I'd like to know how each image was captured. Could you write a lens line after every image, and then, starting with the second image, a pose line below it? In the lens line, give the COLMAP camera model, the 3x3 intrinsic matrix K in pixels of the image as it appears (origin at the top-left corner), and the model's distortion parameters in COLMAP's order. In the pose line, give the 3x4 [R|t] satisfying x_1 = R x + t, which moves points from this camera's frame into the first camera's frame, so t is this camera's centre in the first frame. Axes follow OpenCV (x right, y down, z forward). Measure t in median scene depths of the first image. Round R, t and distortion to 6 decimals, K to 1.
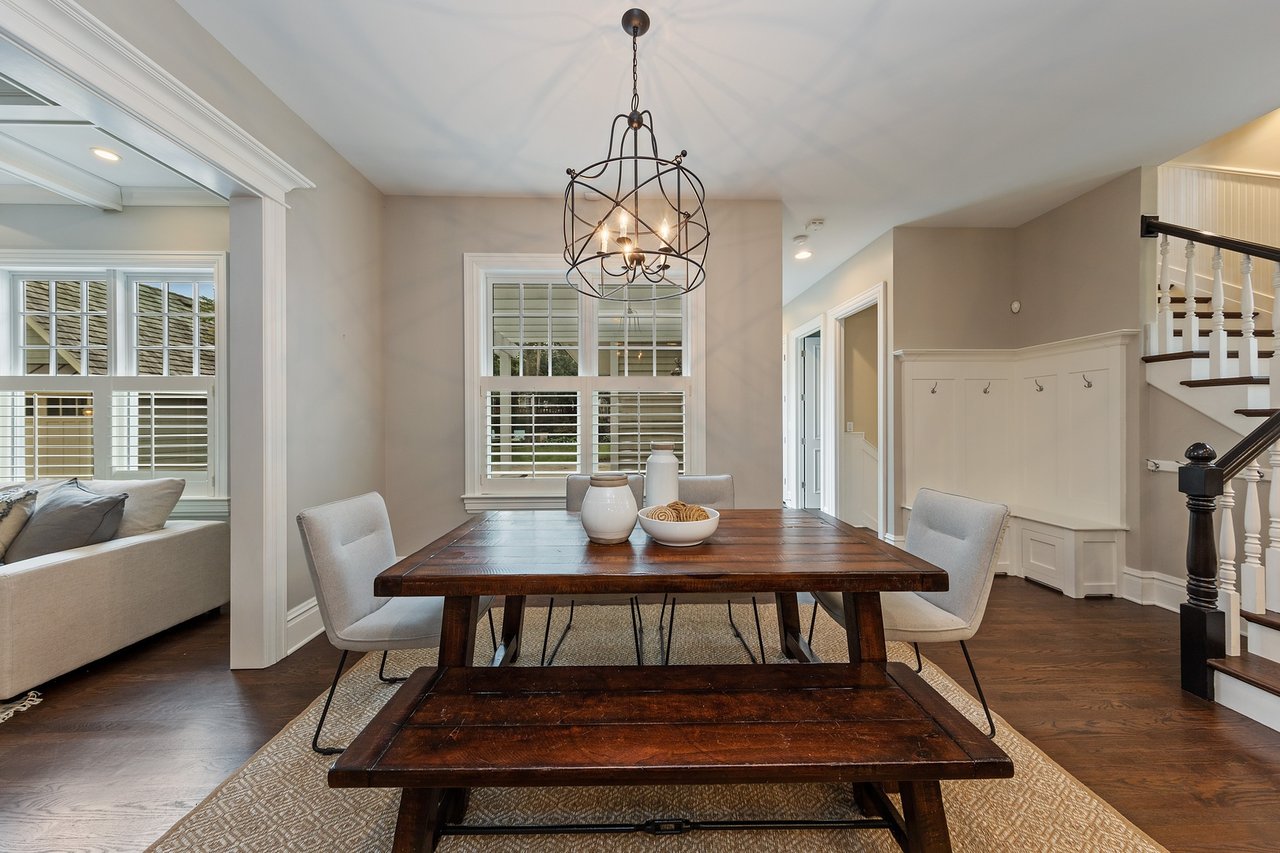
lens RADIAL K [[418.0, 0, 634.9], [0, 418.0, 418.8], [0, 0, 1]] dist [0.008685, -0.000093]
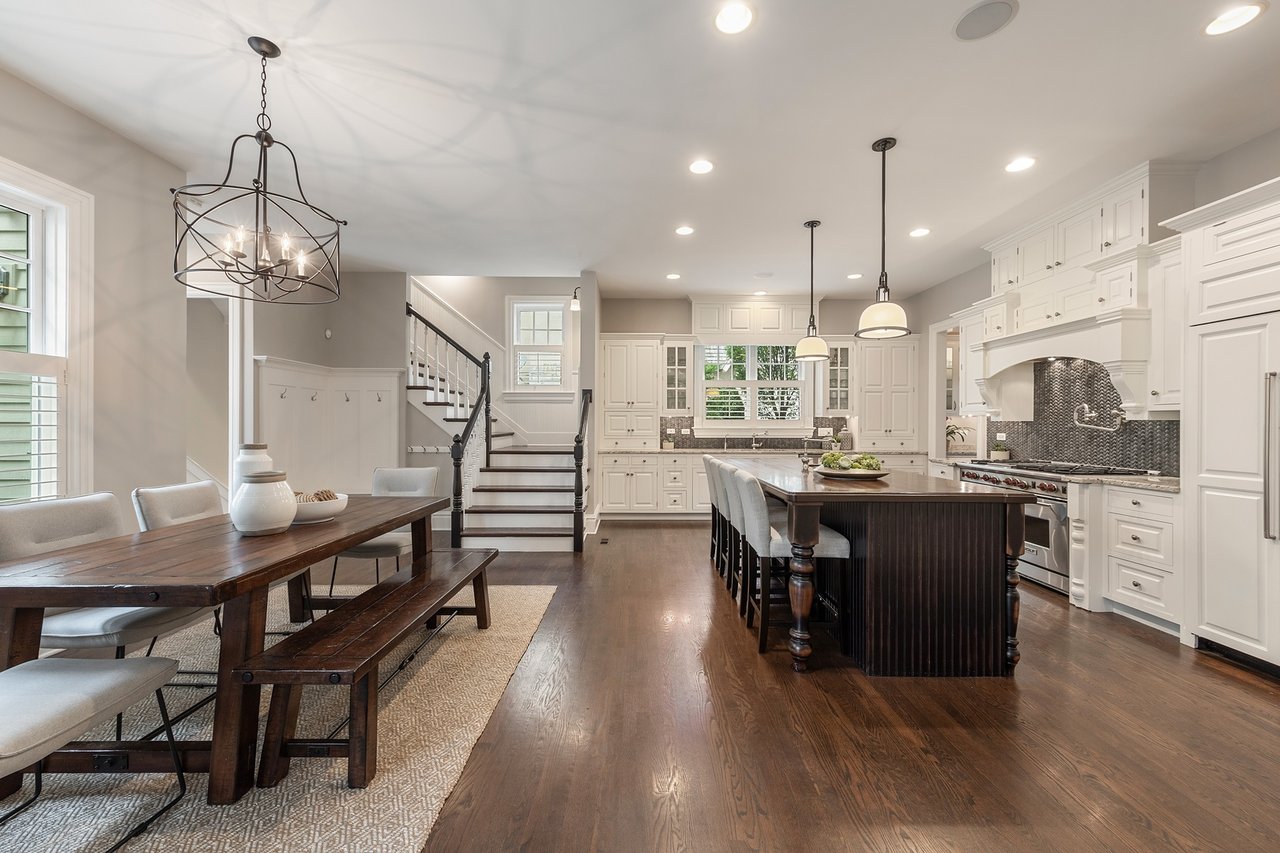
lens RADIAL K [[504.9, 0, 642.7], [0, 504.9, 424.3], [0, 0, 1]] dist [0.003956, -0.000365]
pose [[0.028307, 0.004511, 0.999589, -0.792496], [-0.014449, 0.999887, -0.004103, 0.001780], [-0.999495, -0.014327, 0.028369, -0.001940]]
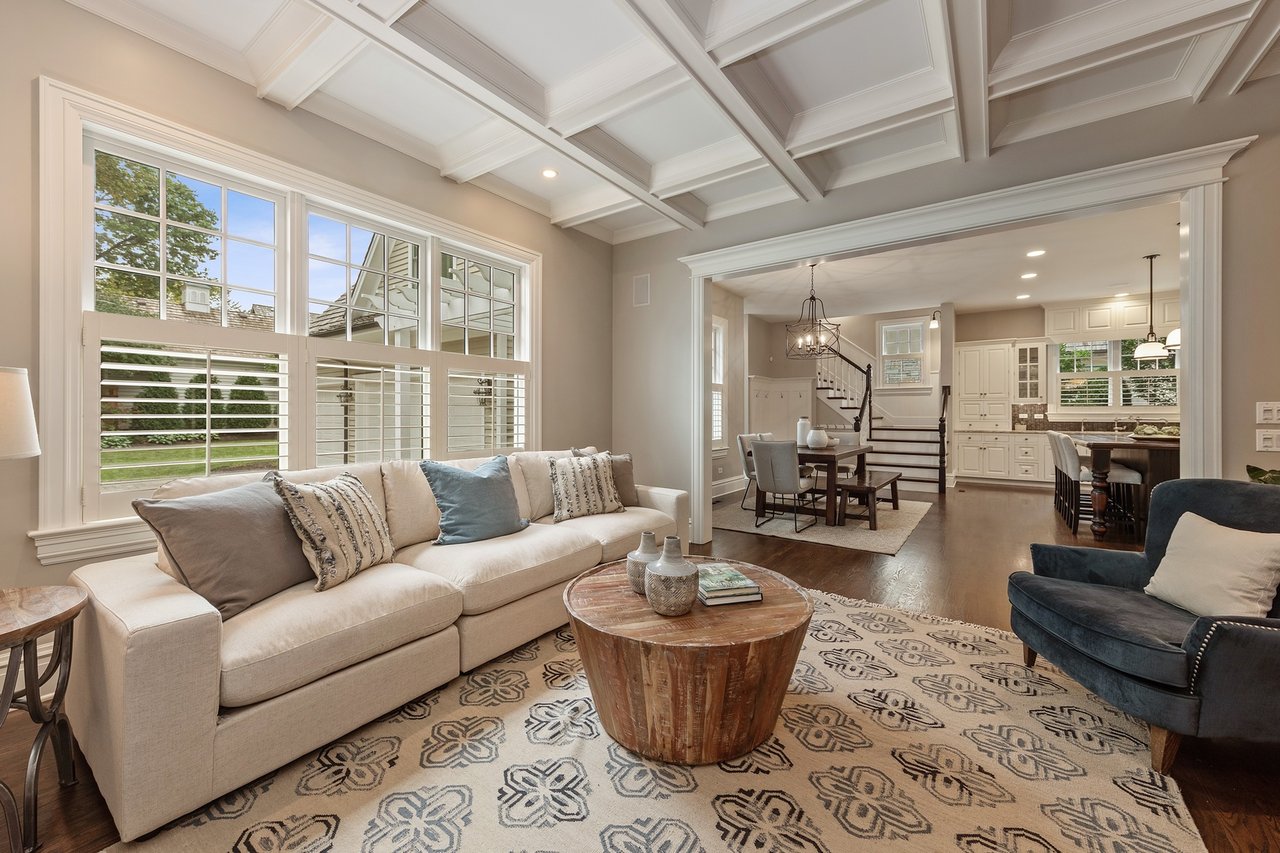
lens RADIAL K [[504.9, 0, 634.4], [0, 504.9, 414.9], [0, 0, 1]] dist [0.003956, -0.000365]
pose [[0.607514, 0.004778, 0.794295, -2.138556], [-0.012716, 0.999912, 0.003711, 0.034916], [-0.794207, -0.012355, 0.607521, -0.061110]]
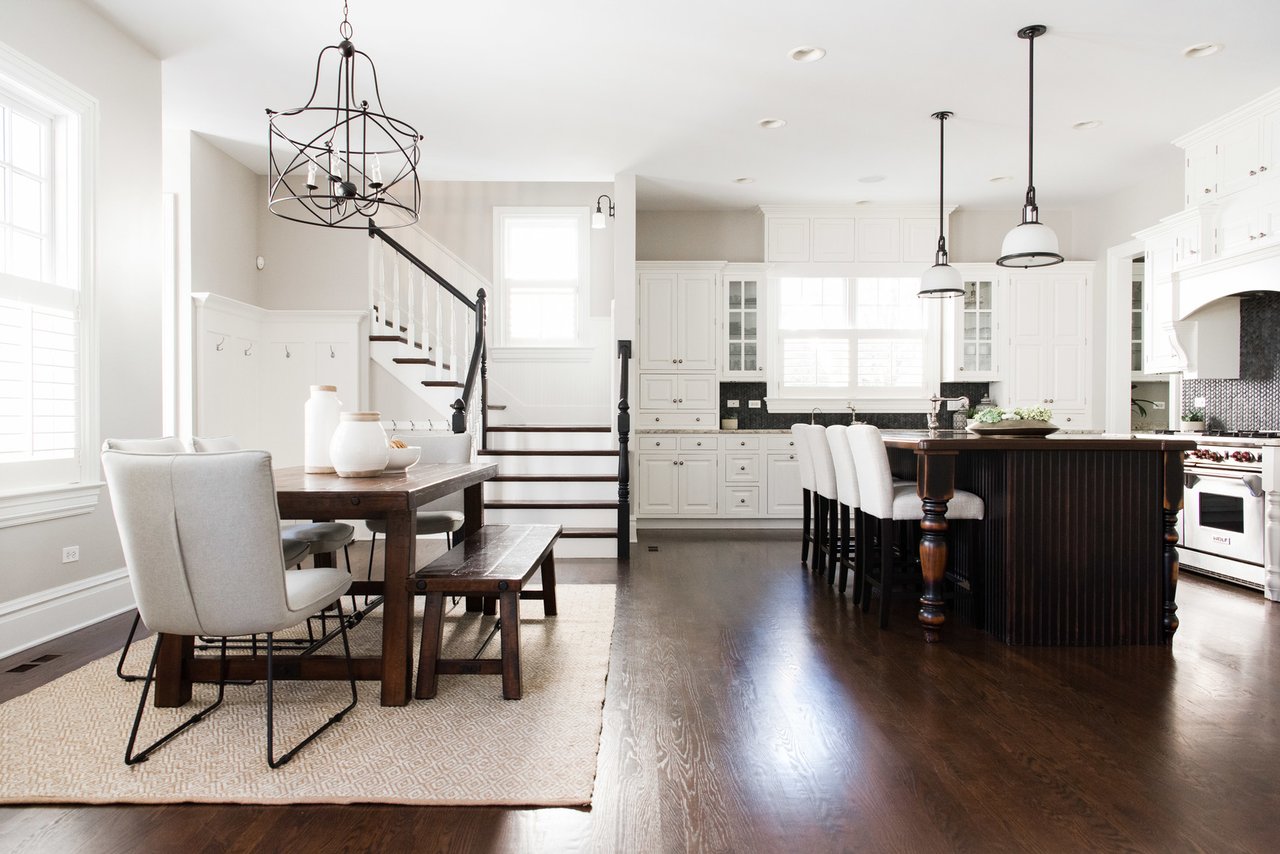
lens RADIAL K [[880.6, 0, 637.5], [0, 880.6, 427.3], [0, 0, 1]] dist [0.007648, -0.001525]
pose [[0.027172, -0.004128, 0.999622, -1.287549], [-0.012050, 0.999917, 0.004457, 0.092962], [-0.999558, -0.012167, 0.027120, 0.169328]]
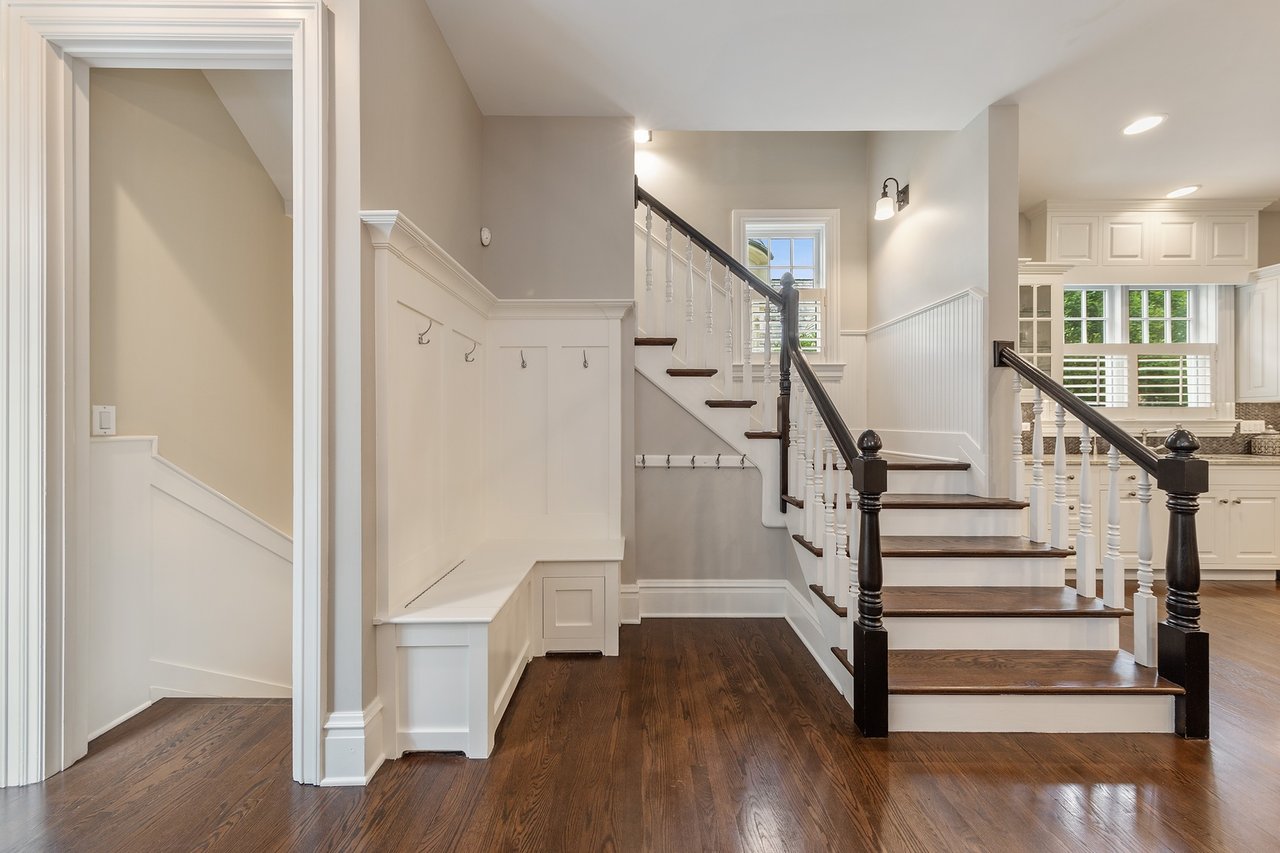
lens RADIAL K [[418.0, 0, 633.5], [0, 418.0, 424.1], [0, 0, 1]] dist [0.008685, -0.000093]
pose [[0.037698, 0.002525, 0.999286, 0.337201], [-0.011653, 0.999930, -0.002087, 0.033251], [-0.999221, -0.011566, 0.037725, 0.971185]]
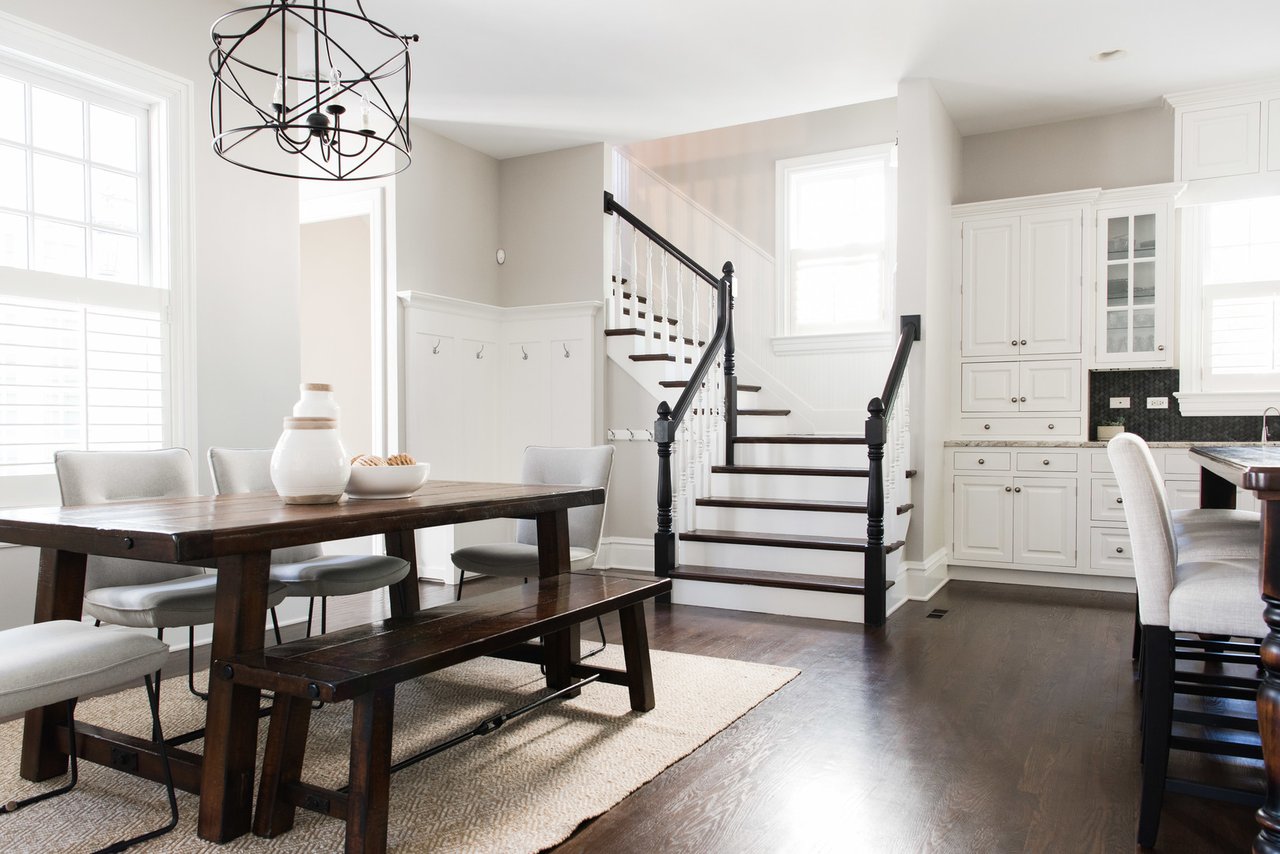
lens RADIAL K [[921.1, 0, 603.5], [0, 921.1, 453.2], [0, 0, 1]] dist [0.002283, -0.000166]
pose [[0.534638, -0.018340, 0.844882, -0.697677], [-0.010531, 0.999542, 0.028361, 0.088992], [-0.845016, -0.024060, 0.534200, -0.197095]]
